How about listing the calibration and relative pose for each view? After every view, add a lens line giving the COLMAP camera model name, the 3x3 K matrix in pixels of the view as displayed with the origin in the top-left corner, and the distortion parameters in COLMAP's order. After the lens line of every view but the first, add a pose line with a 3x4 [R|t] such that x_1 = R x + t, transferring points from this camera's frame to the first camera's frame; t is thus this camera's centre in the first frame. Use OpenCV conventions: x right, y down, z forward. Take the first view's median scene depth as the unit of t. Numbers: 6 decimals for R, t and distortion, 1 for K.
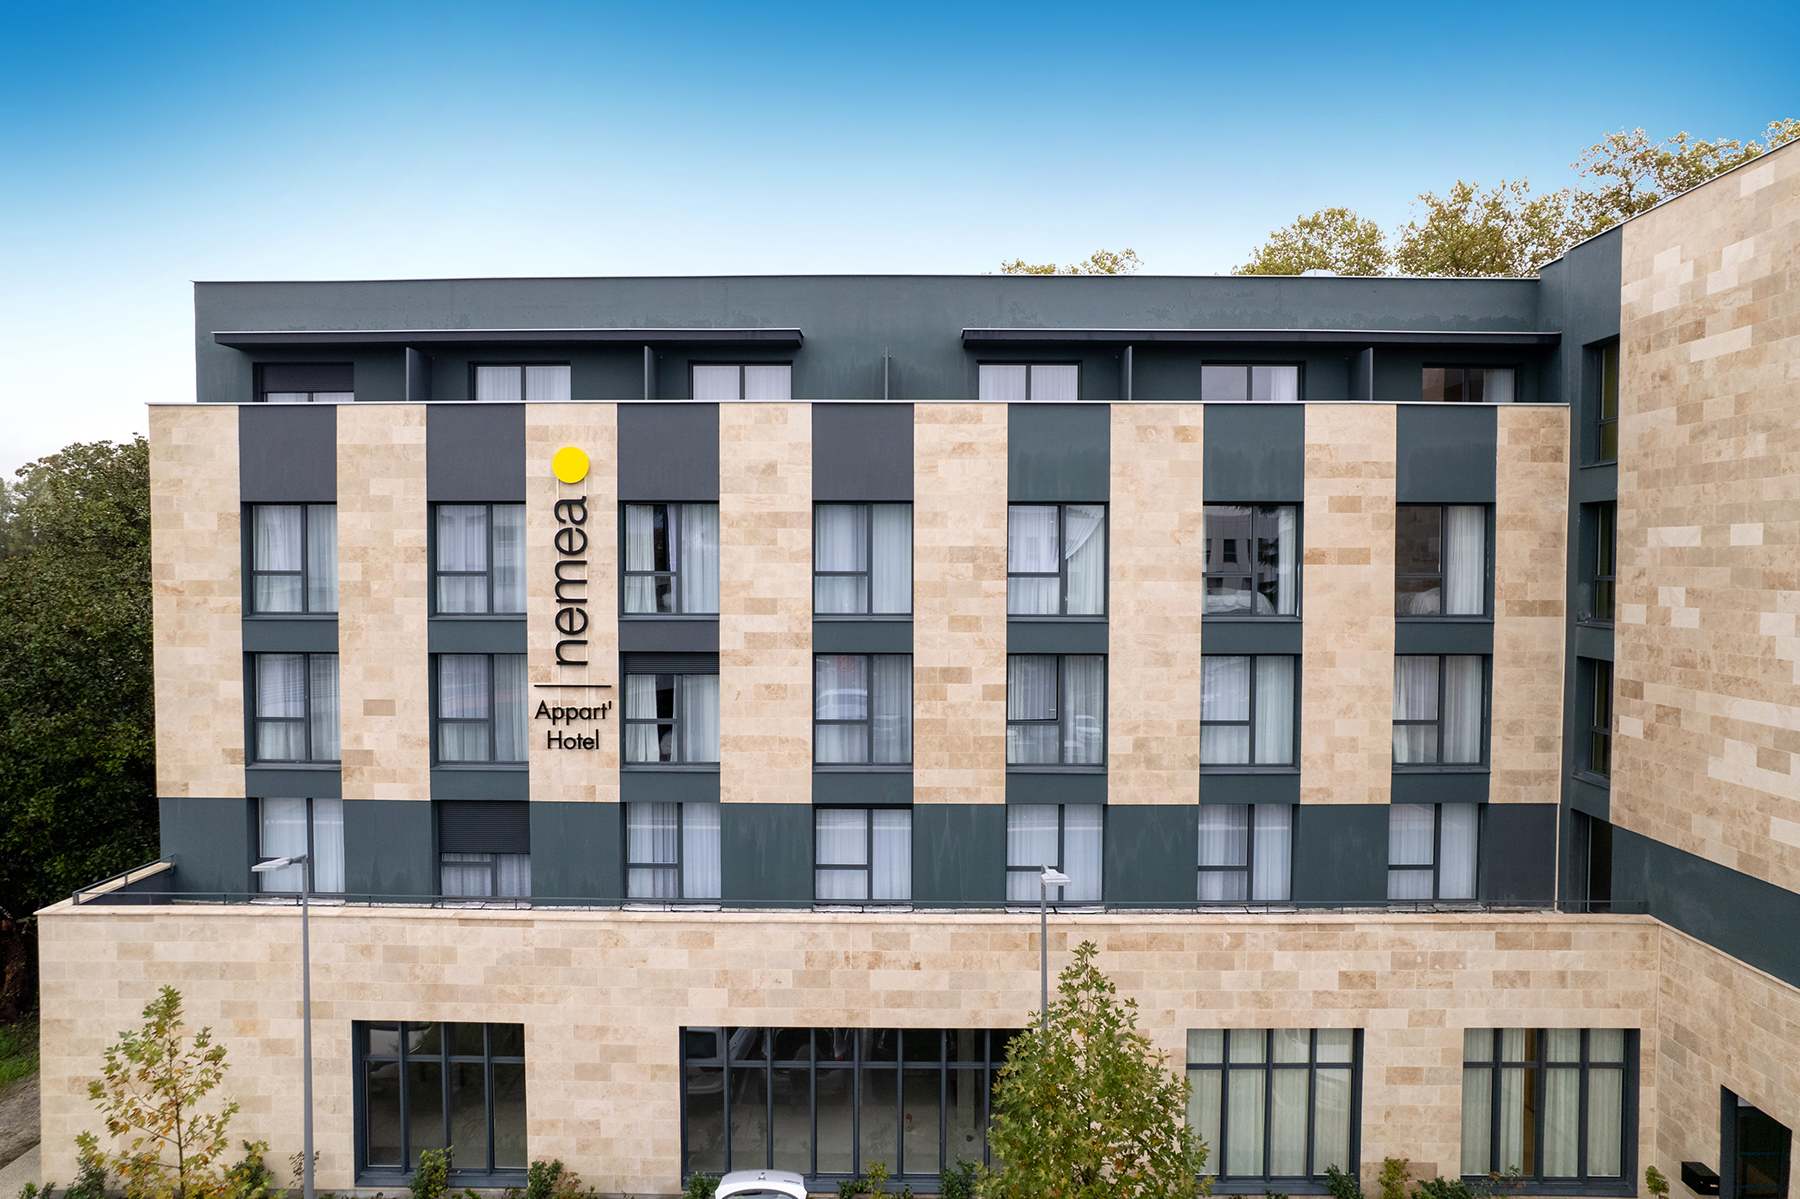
lens RADIAL K [[1152.3, 0, 900.0], [0, 1152.3, 599.5], [0, 0, 1]] dist [-0.086843, 0.080965]
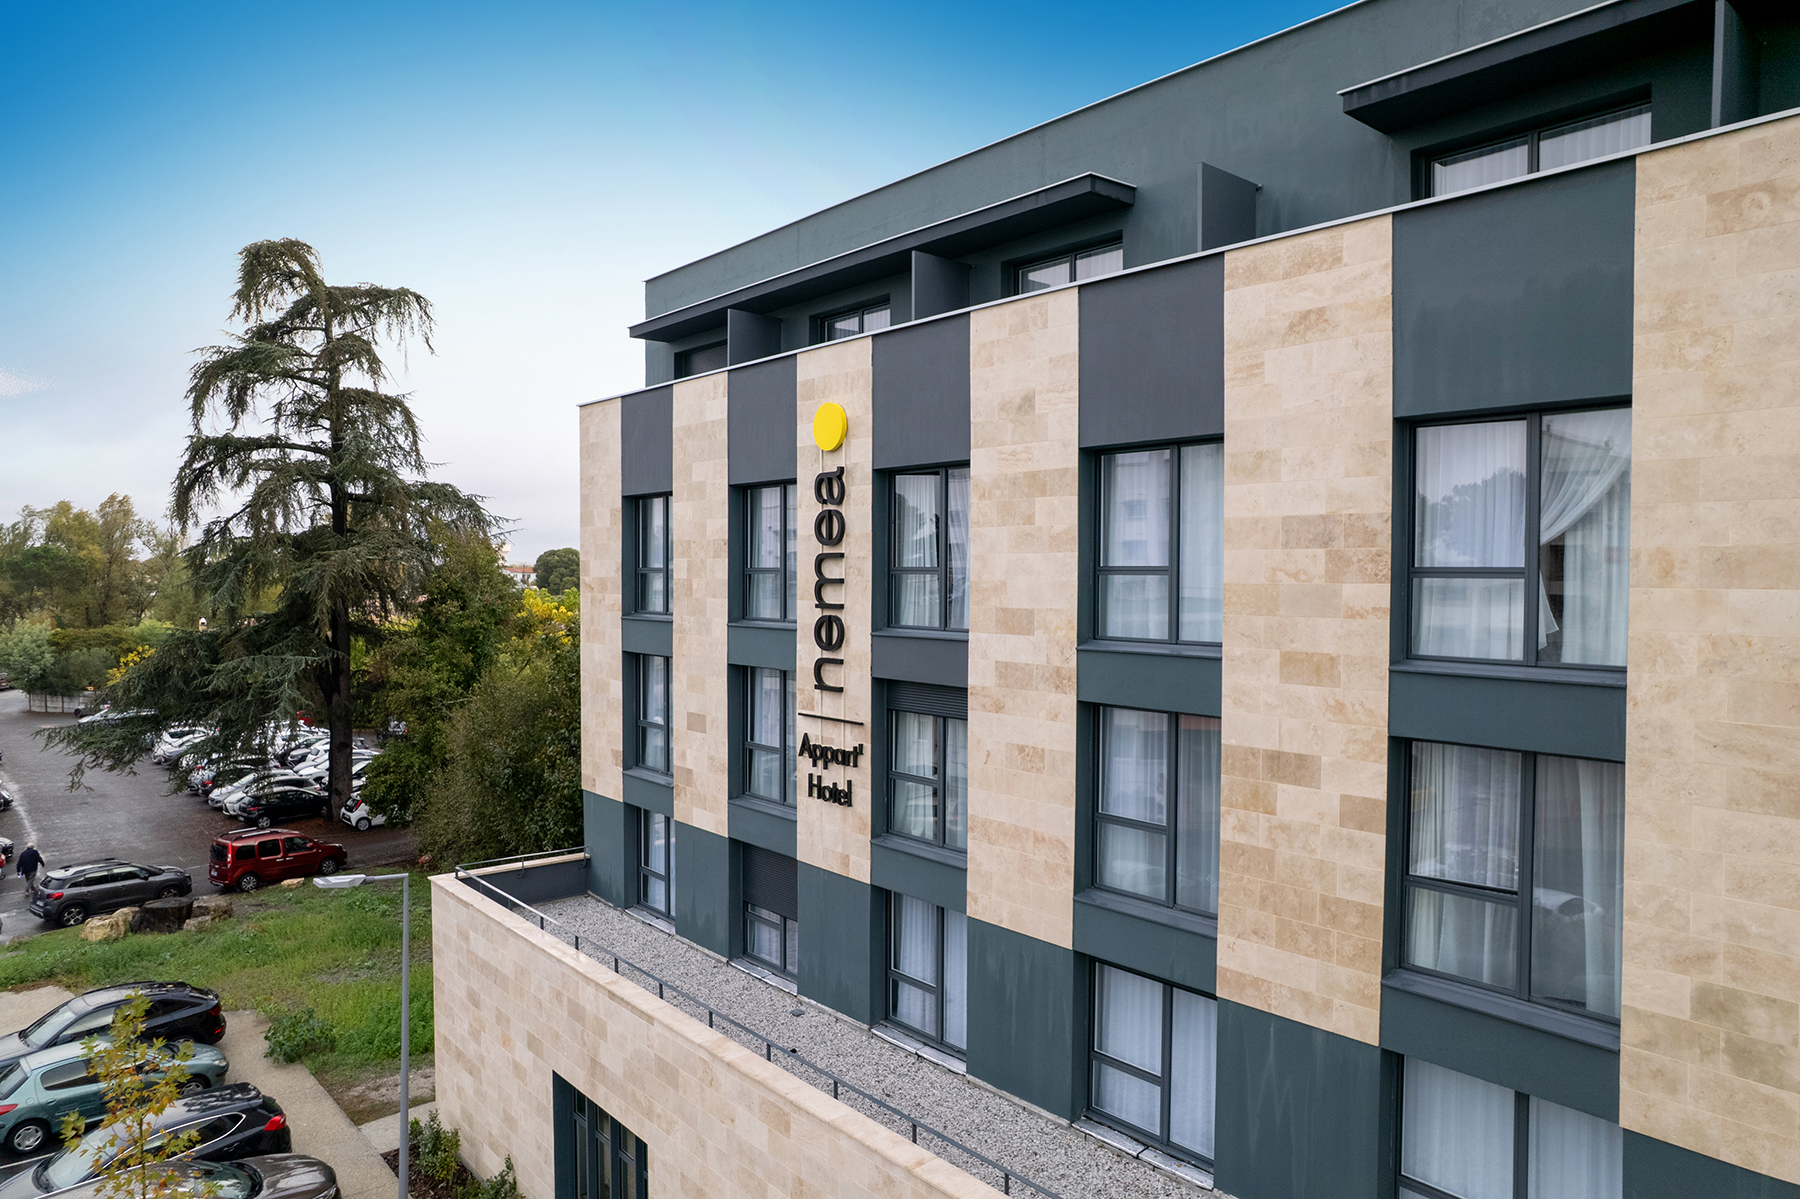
lens RADIAL K [[1137.5, 0, 900.0], [0, 1137.5, 599.5], [0, 0, 1]] dist [-0.075711, 0.052515]
pose [[0.659691, 0.018050, -0.751320, 0.308870], [-0.027998, 0.999608, -0.000568, -0.004057], [0.751015, 0.021410, 0.659938, 0.539524]]
